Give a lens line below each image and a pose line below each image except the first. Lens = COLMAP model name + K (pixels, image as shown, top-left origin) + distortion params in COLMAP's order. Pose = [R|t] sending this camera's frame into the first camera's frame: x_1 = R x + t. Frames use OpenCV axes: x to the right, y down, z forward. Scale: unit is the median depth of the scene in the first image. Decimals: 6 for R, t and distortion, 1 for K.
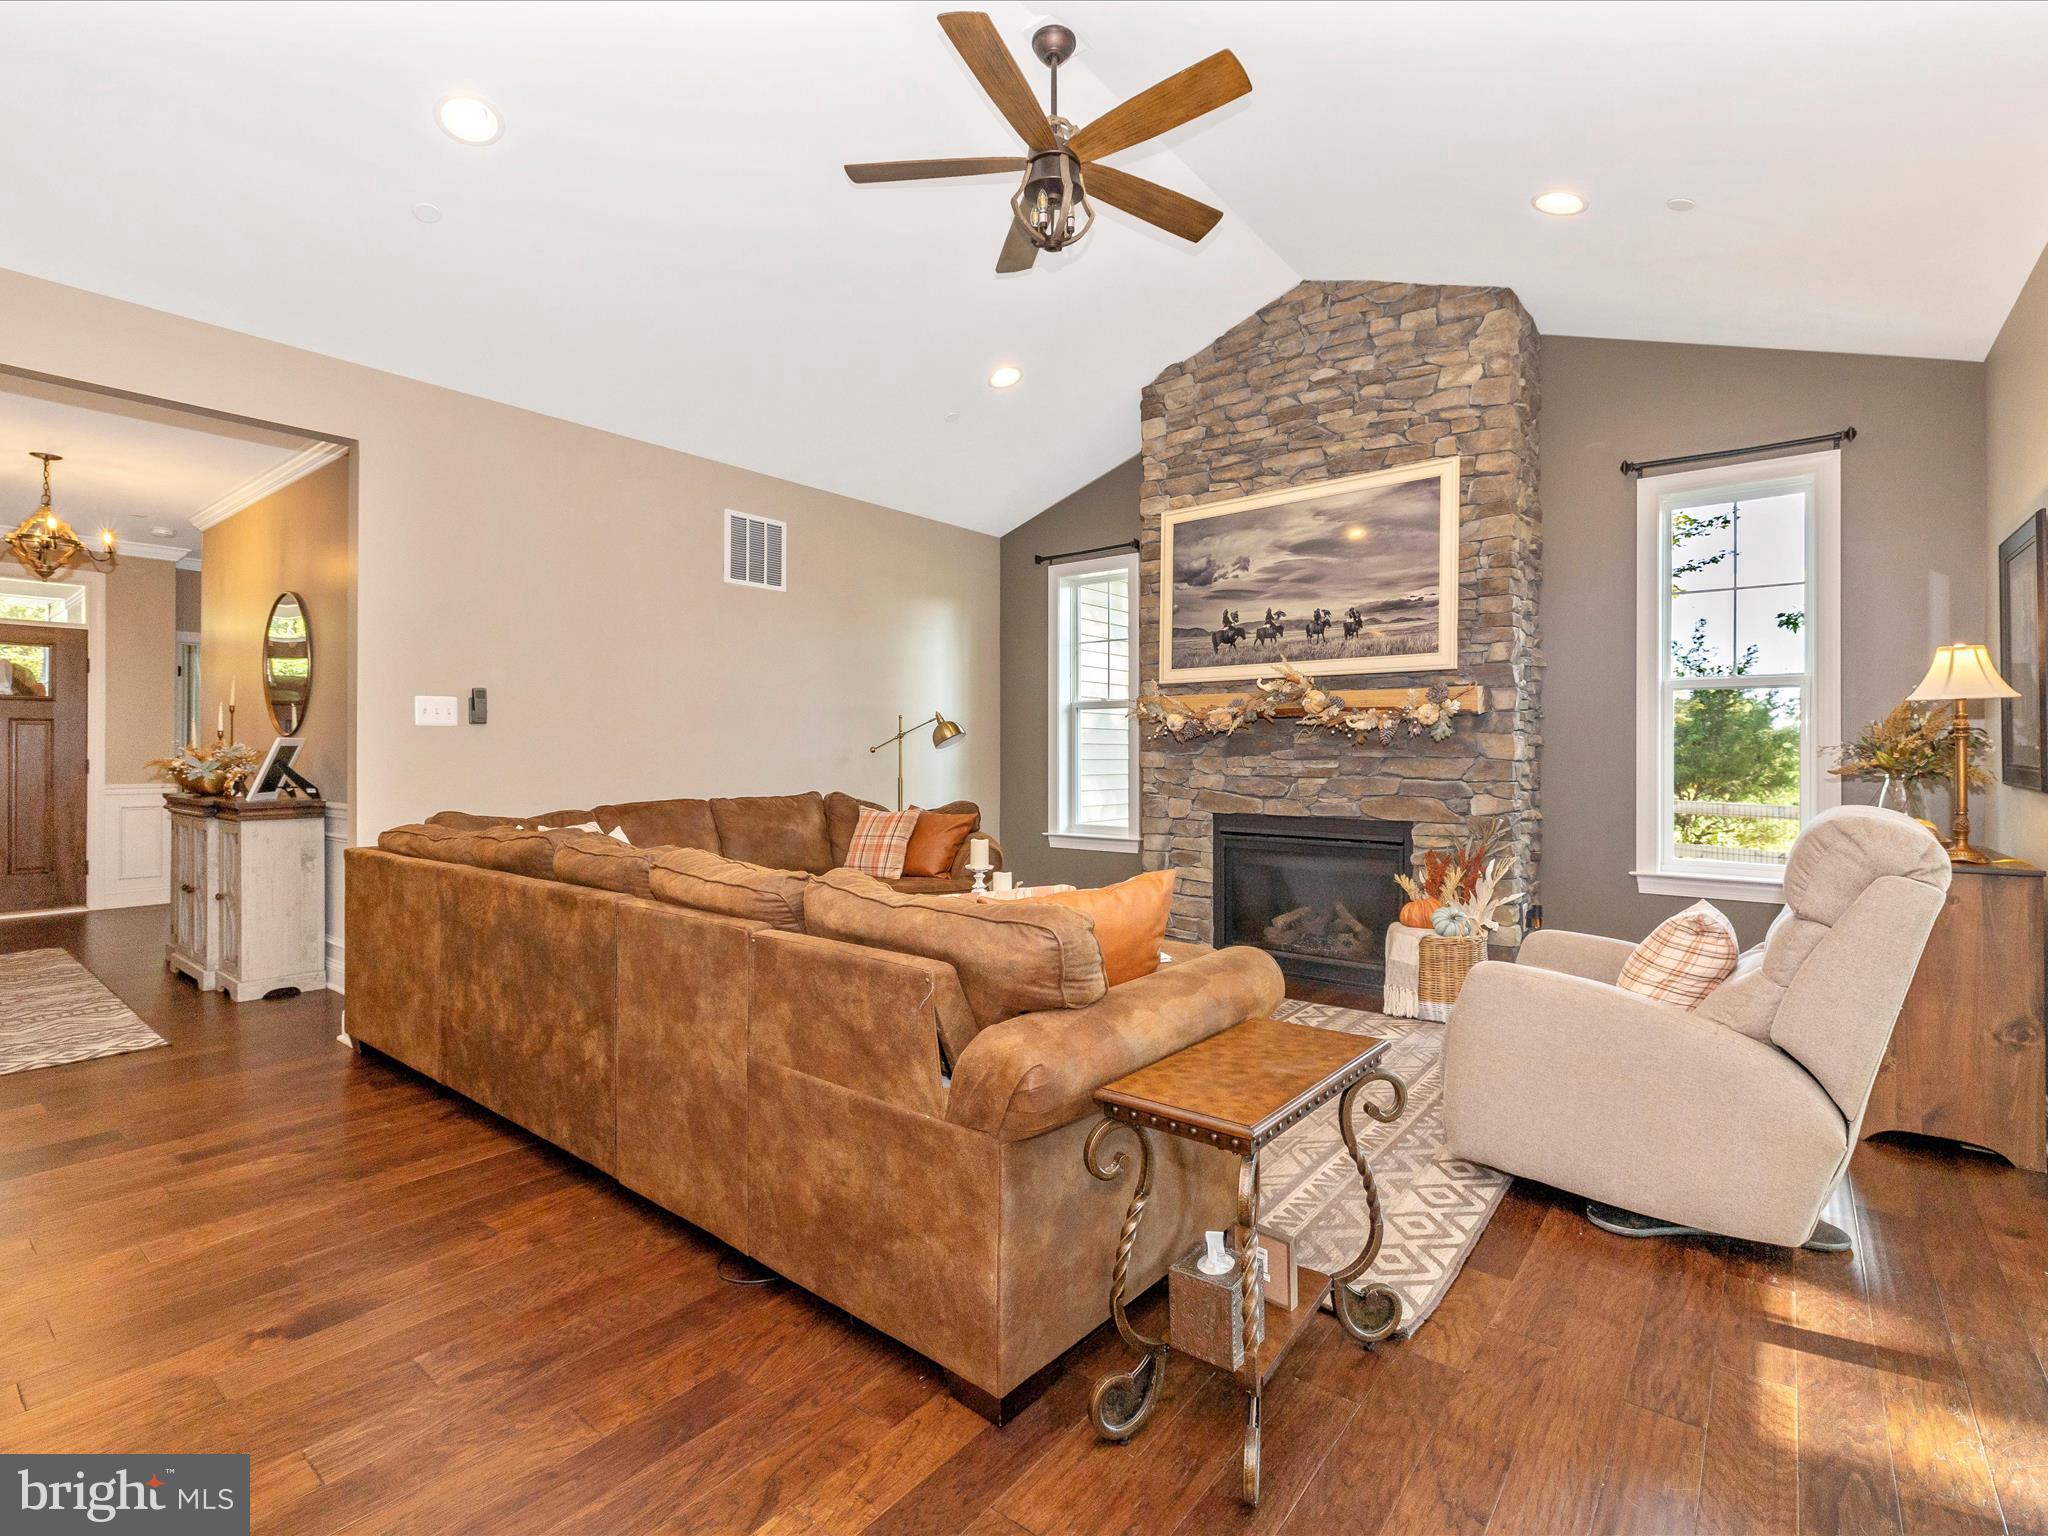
lens RADIAL K [[963.0, 0, 1031.1], [0, 963.0, 756.8], [0, 0, 1]] dist [-0.001269, 0.000590]
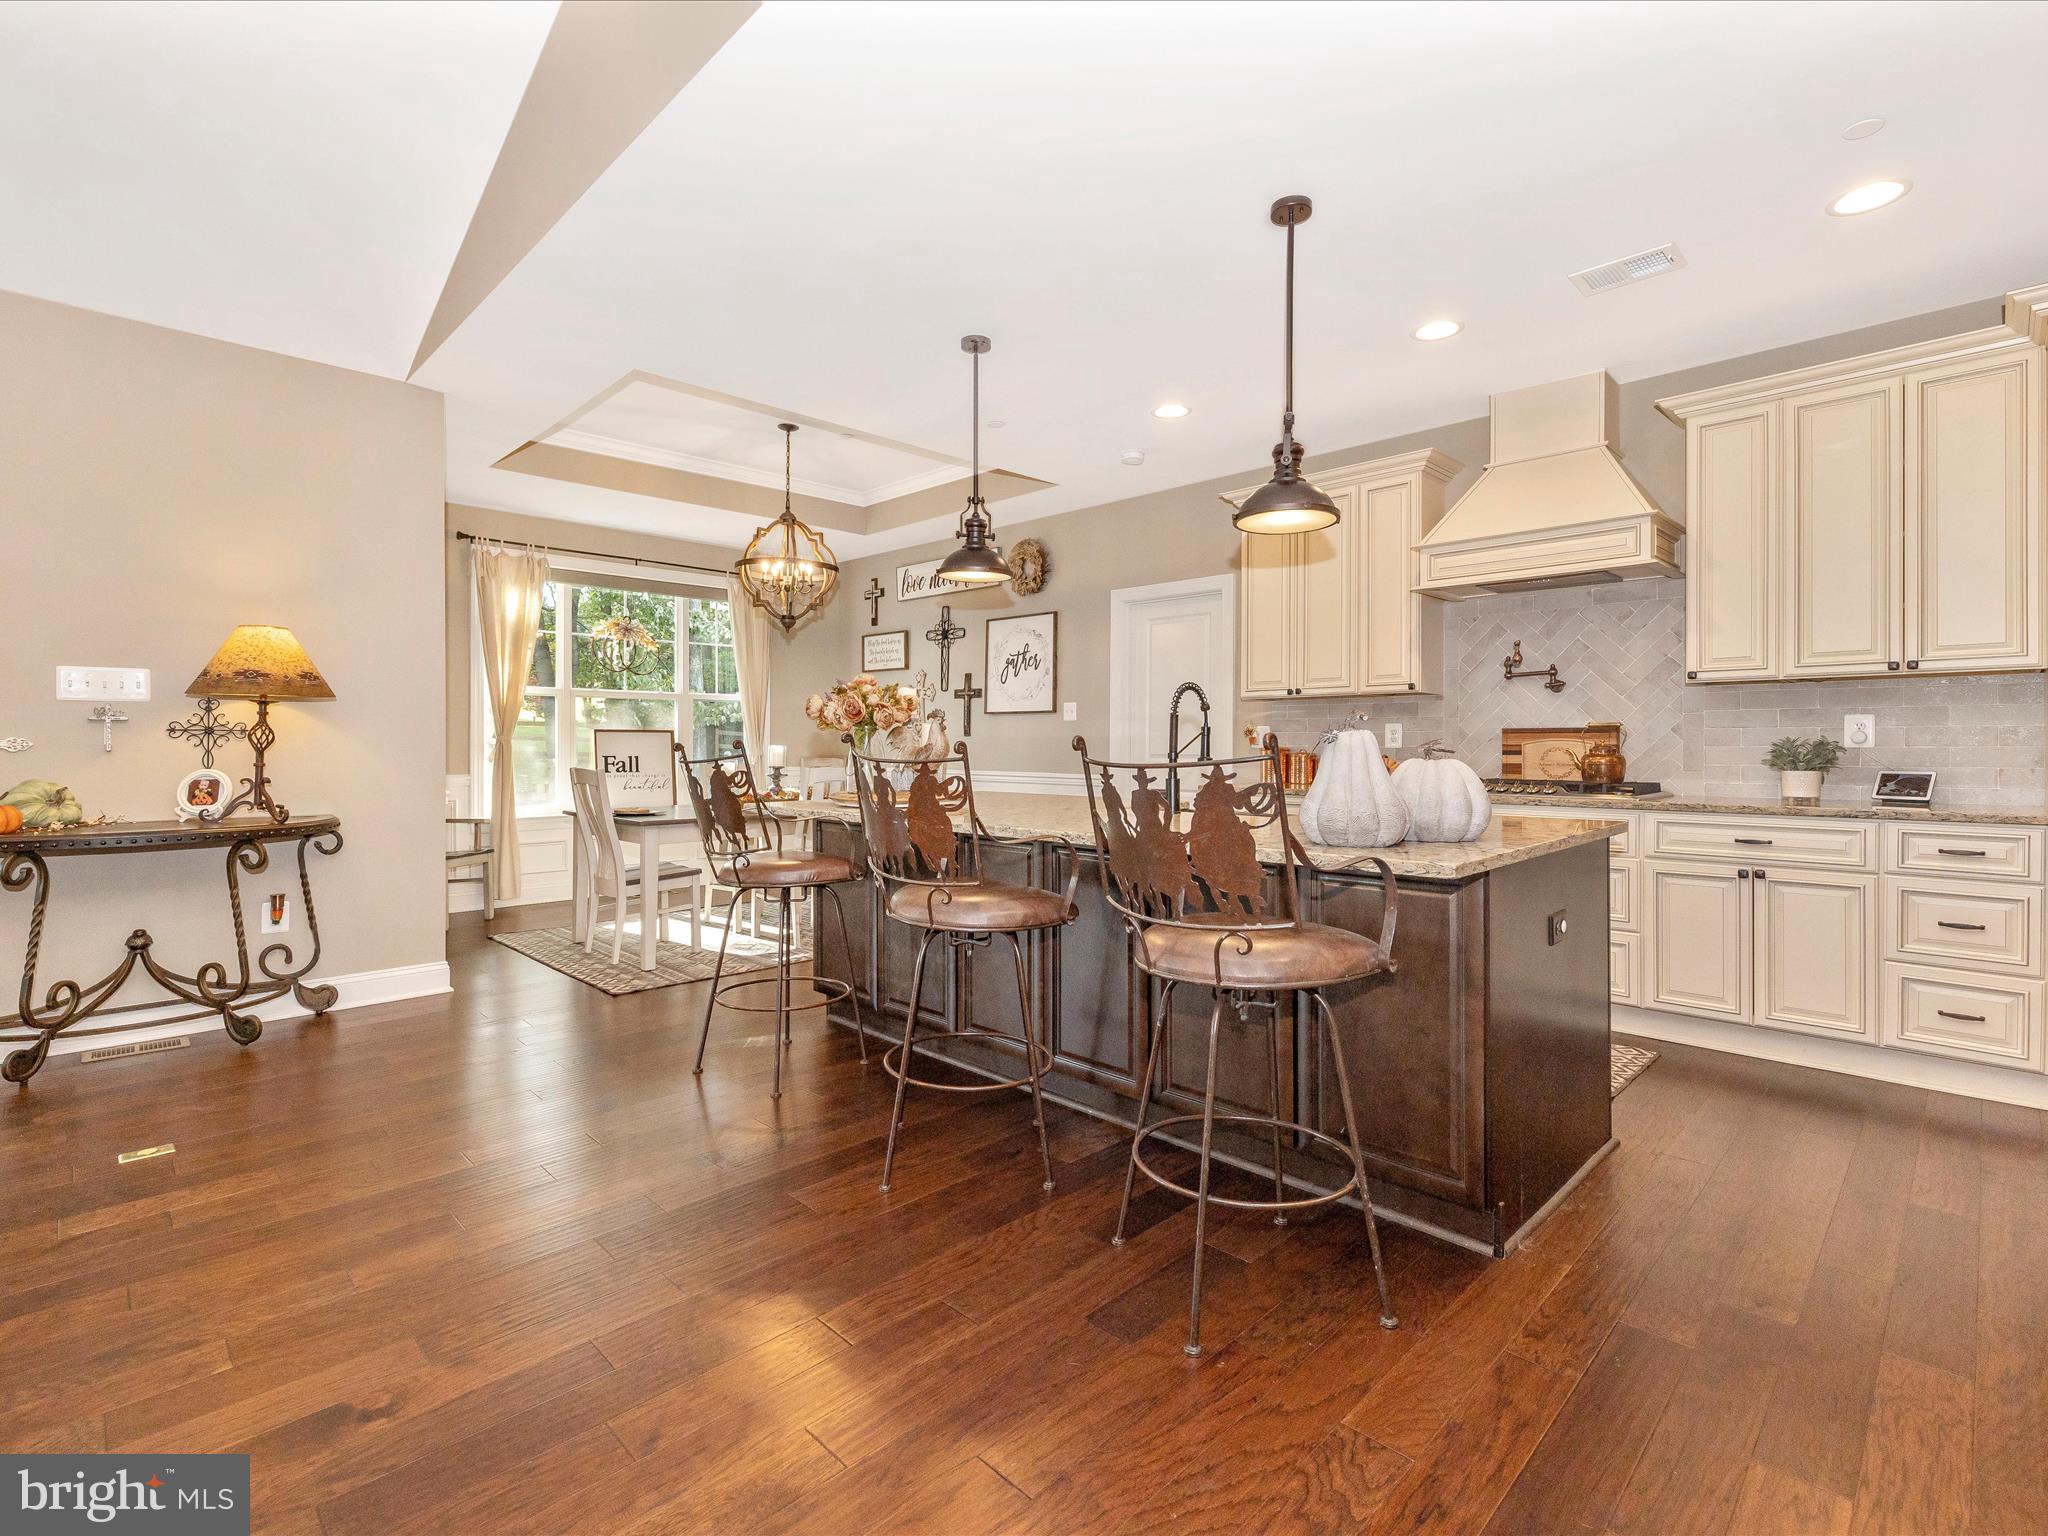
lens RADIAL K [[963.0, 0, 1030.7], [0, 963.0, 744.8], [0, 0, 1]] dist [-0.001269, 0.000590]
pose [[-0.993618, -0.002354, 0.112774, -0.534829], [-0.002179, 0.999996, 0.001680, 0.005743], [-0.112778, 0.001423, -0.993619, 0.648954]]
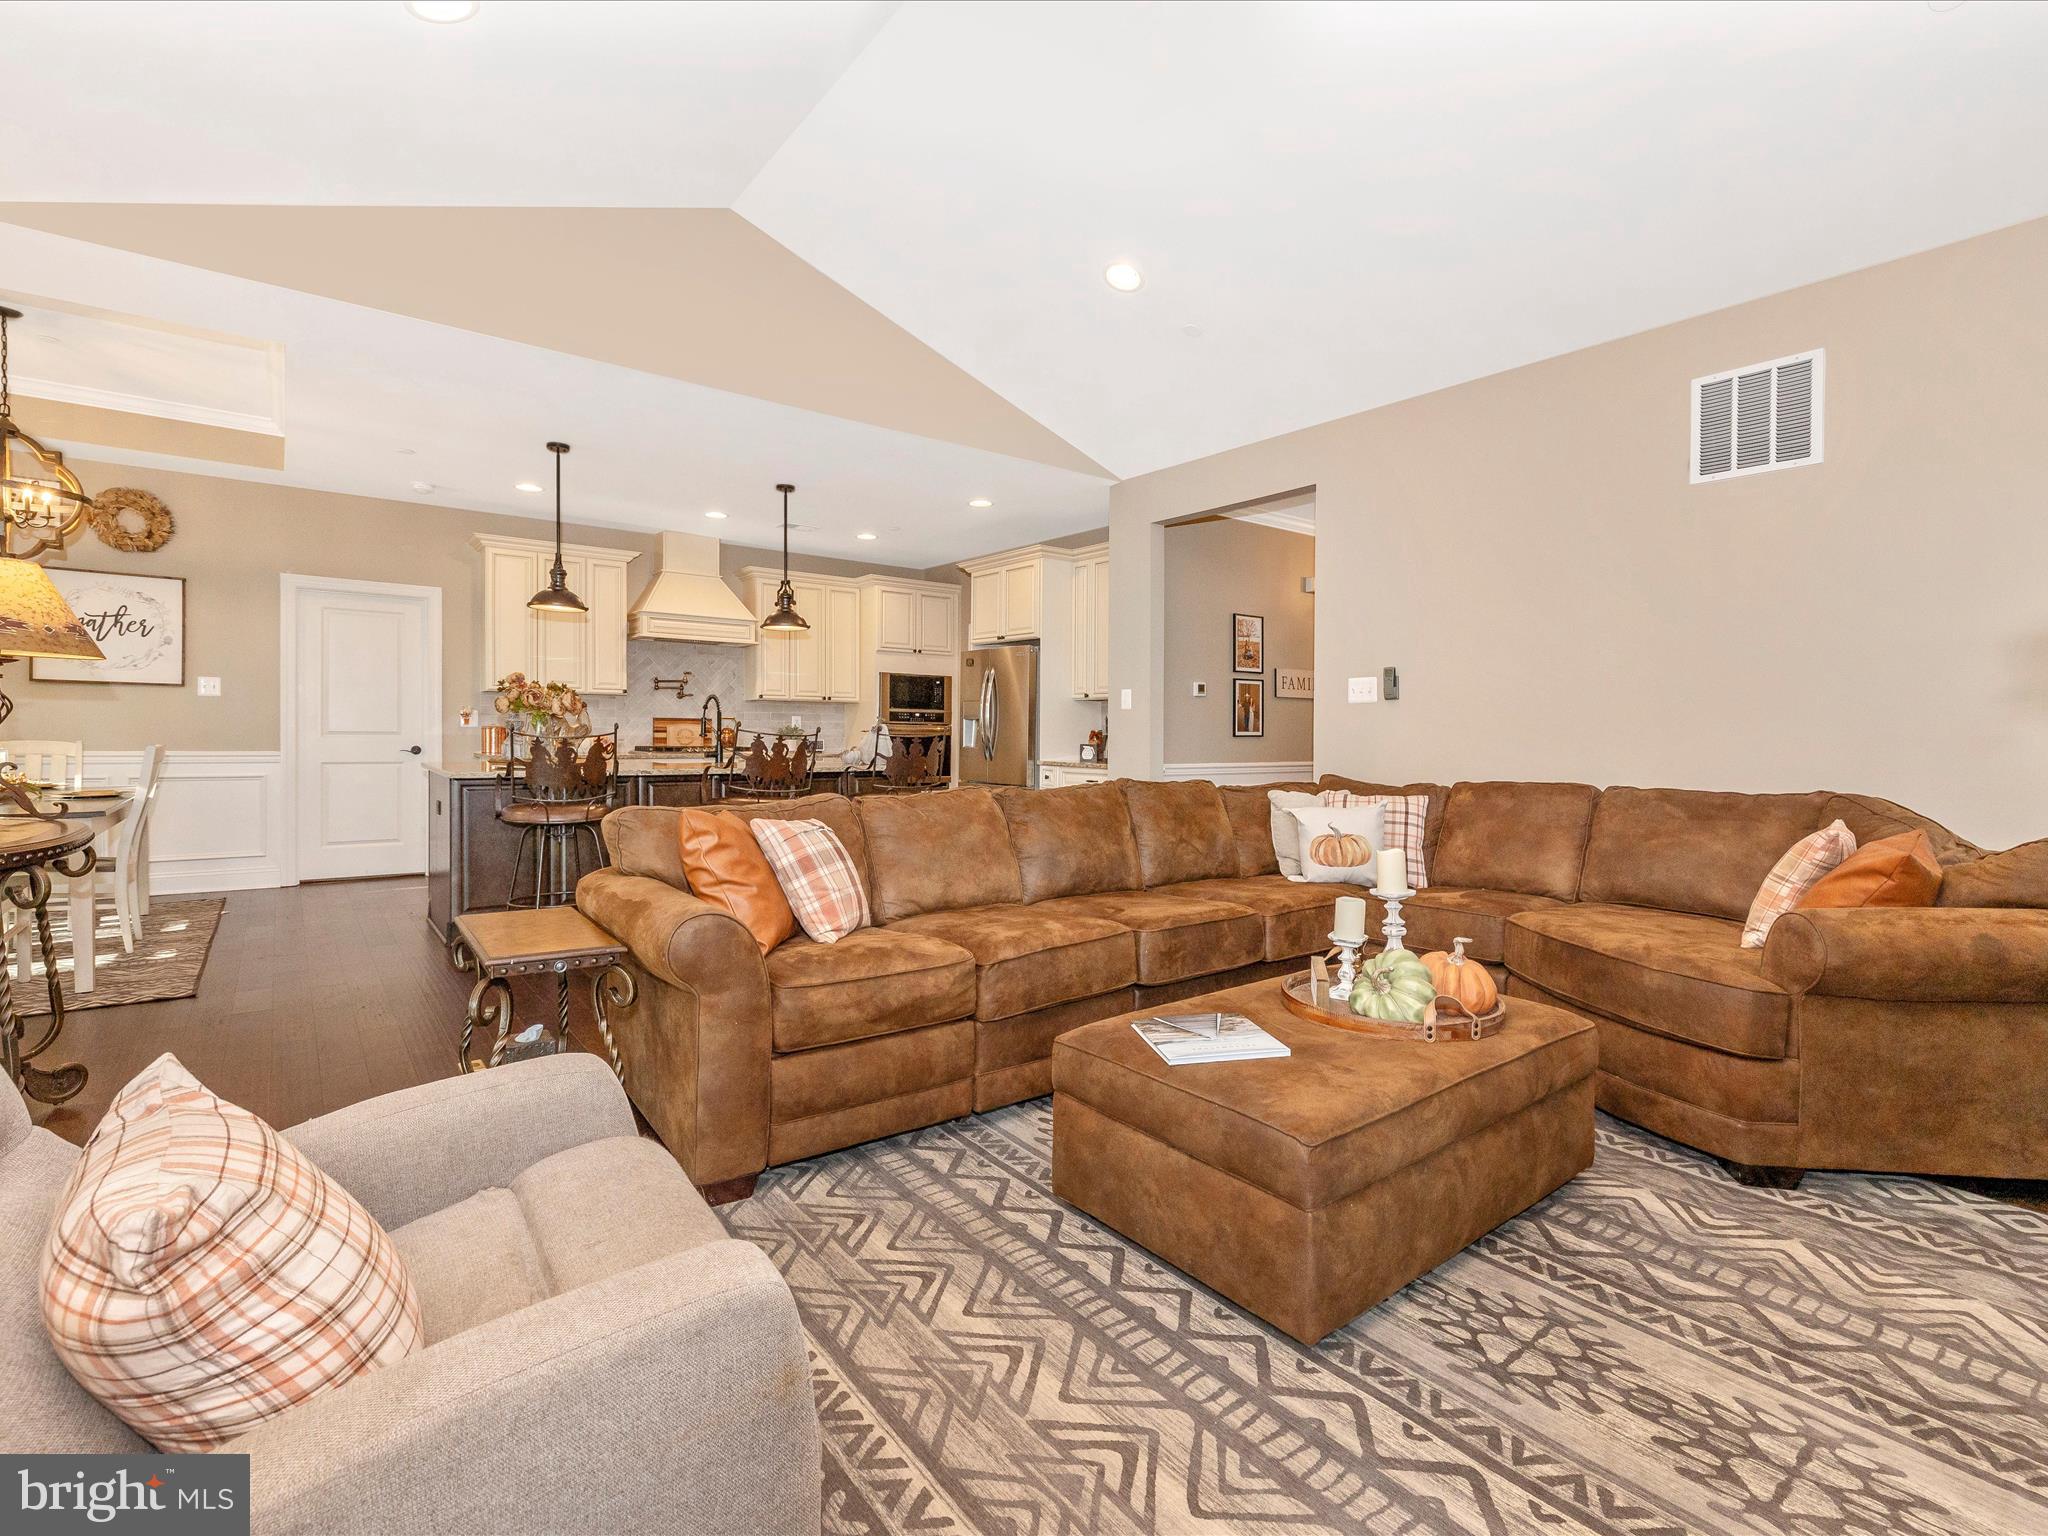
lens RADIAL K [[963.0, 0, 1028.5], [0, 963.0, 751.7], [0, 0, 1]] dist [-0.001269, 0.000590]
pose [[-0.240115, 0.013487, -0.970651, 0.477666], [-0.014233, 0.999747, 0.017412, 0.010049], [0.970640, 0.017997, -0.239863, 0.681277]]
